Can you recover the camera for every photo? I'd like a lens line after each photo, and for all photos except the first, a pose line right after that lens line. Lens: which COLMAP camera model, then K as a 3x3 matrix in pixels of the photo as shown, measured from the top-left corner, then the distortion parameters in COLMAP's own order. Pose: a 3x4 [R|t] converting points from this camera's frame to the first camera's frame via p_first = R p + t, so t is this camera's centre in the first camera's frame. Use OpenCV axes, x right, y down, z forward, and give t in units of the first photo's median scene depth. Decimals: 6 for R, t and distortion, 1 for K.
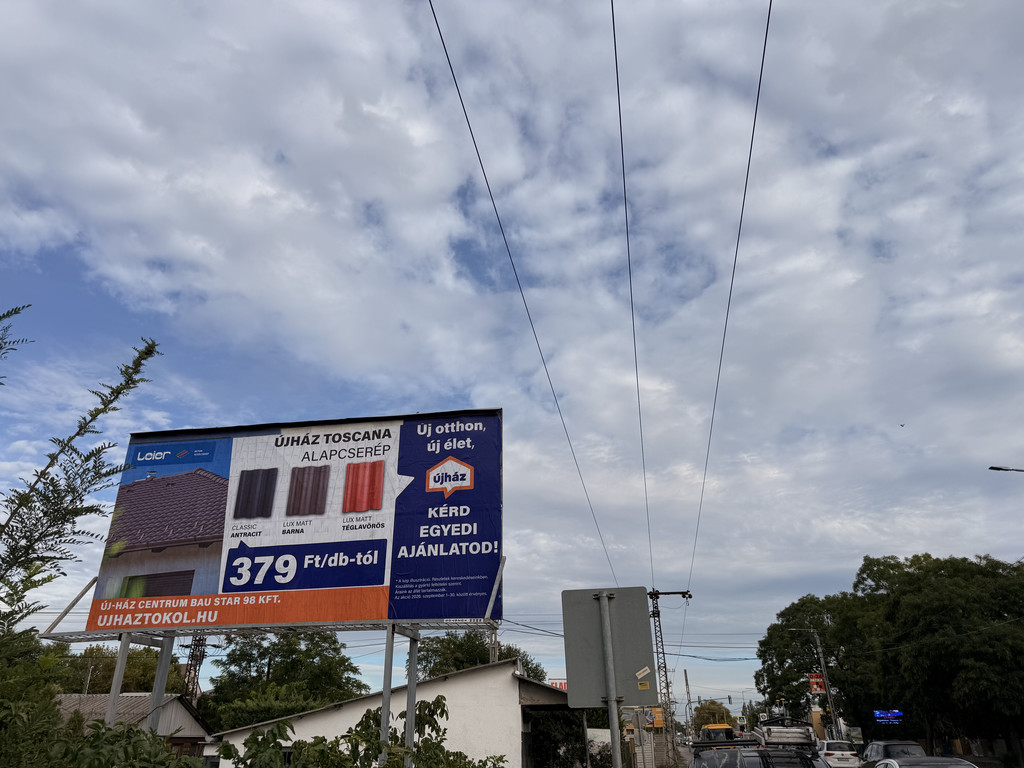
lens RADIAL K [[727.4, 0, 510.3], [0, 727.4, 377.5], [0, 0, 1]] dist [0.059184, -0.069159]
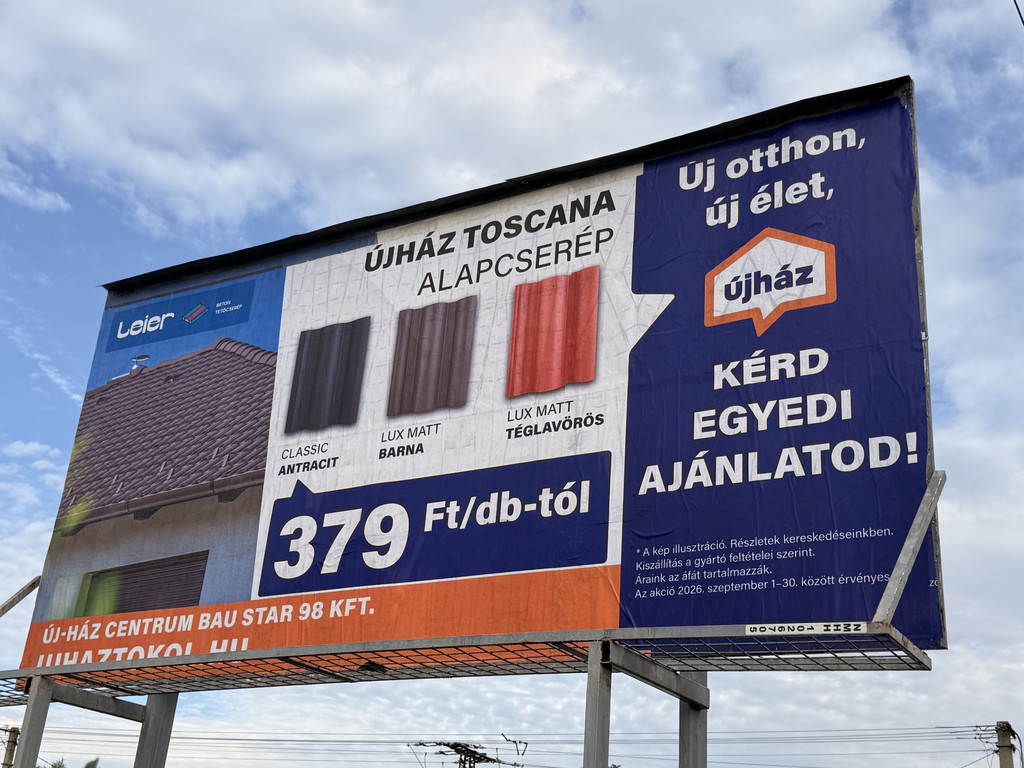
lens RADIAL K [[1266.8, 0, 505.0], [0, 1266.8, 386.3], [0, 0, 1]] dist [0.175371, 0.000000]
pose [[0.926108, -0.076865, -0.369344, 0.027441], [0.083772, 0.996481, 0.002675, 0.176700], [0.367839, -0.033418, 0.929289, 0.353300]]
